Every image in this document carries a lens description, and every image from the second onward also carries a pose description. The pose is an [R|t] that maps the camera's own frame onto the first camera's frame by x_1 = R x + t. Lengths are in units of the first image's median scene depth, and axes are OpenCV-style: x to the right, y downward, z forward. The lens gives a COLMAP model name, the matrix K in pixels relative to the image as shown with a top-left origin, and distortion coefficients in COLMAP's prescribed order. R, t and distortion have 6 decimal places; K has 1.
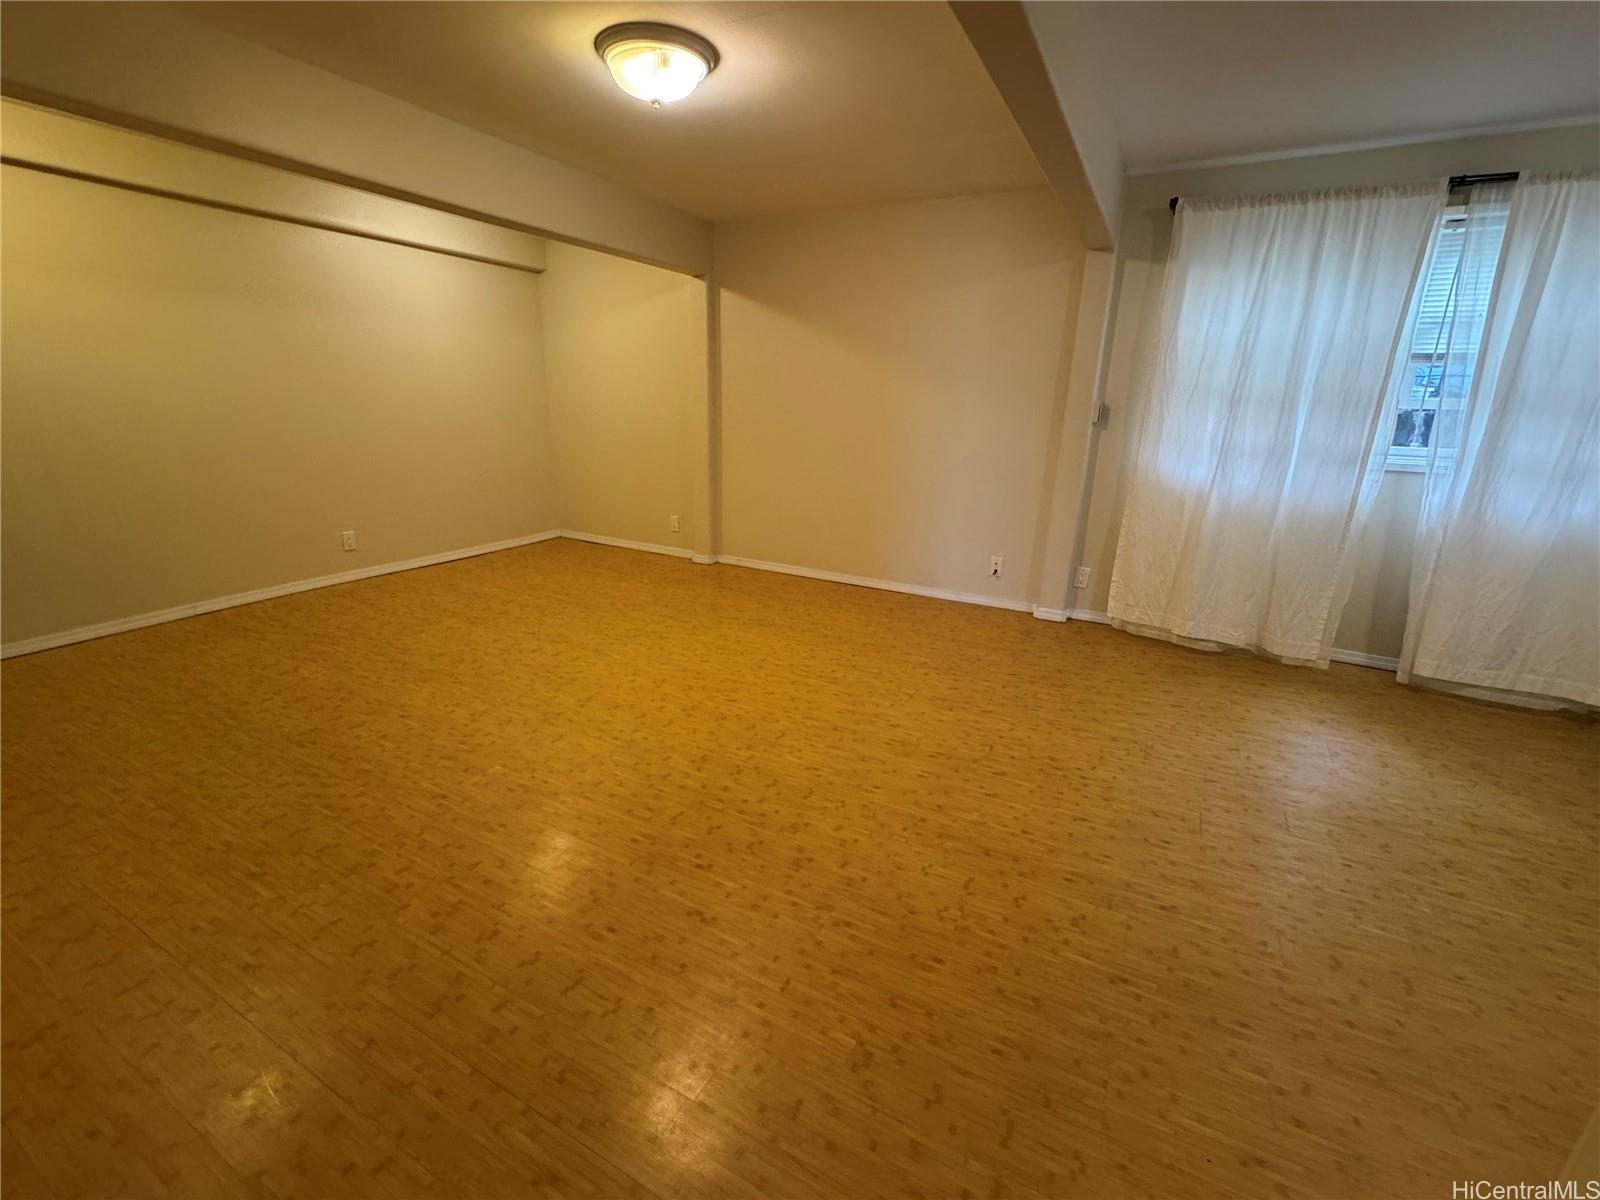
lens RADIAL K [[683.1, 0, 798.4], [0, 683.1, 595.2], [0, 0, 1]] dist [-0.002309, -0.000380]
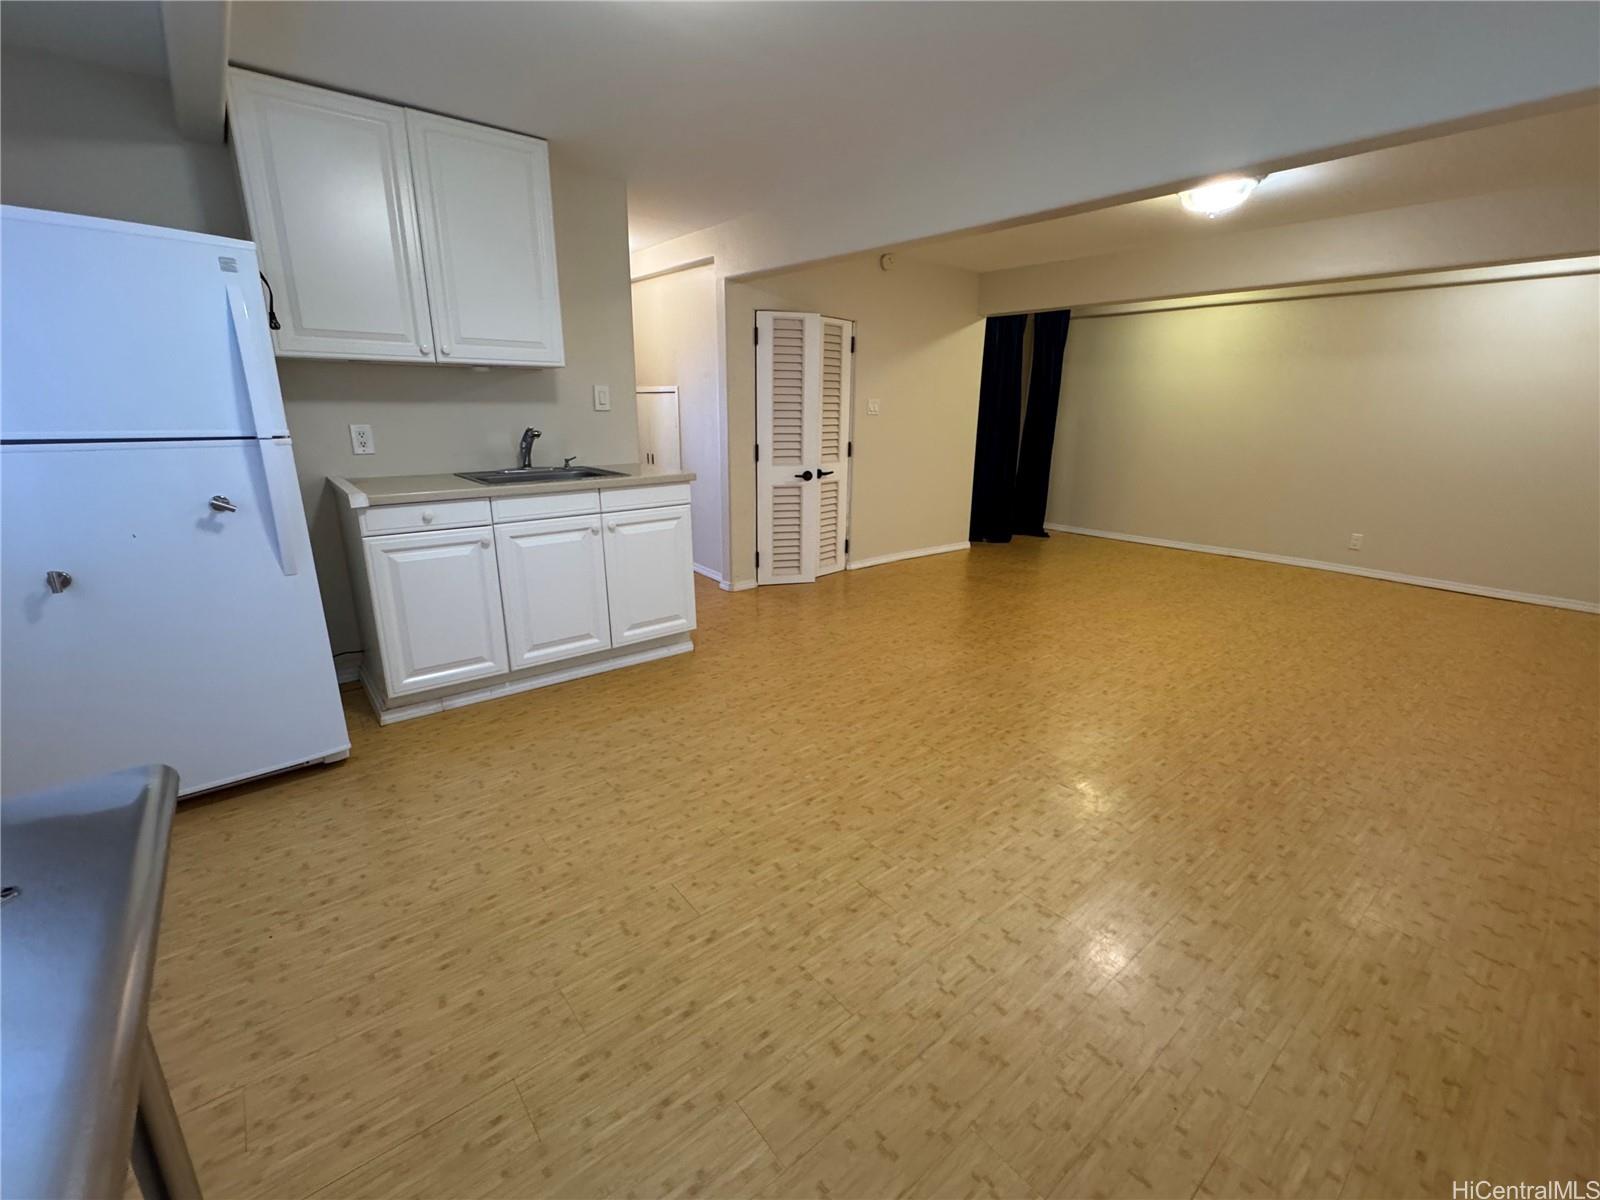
lens RADIAL K [[682.6, 0, 800.0], [0, 682.6, 600.0], [0, 0, 1]] dist [-0.002125, -0.000526]
pose [[-0.381651, 0.228886, -0.895519, 1.194303], [-0.278478, 0.895363, 0.347527, -0.187273], [0.881359, 0.382016, -0.277976, 0.711268]]
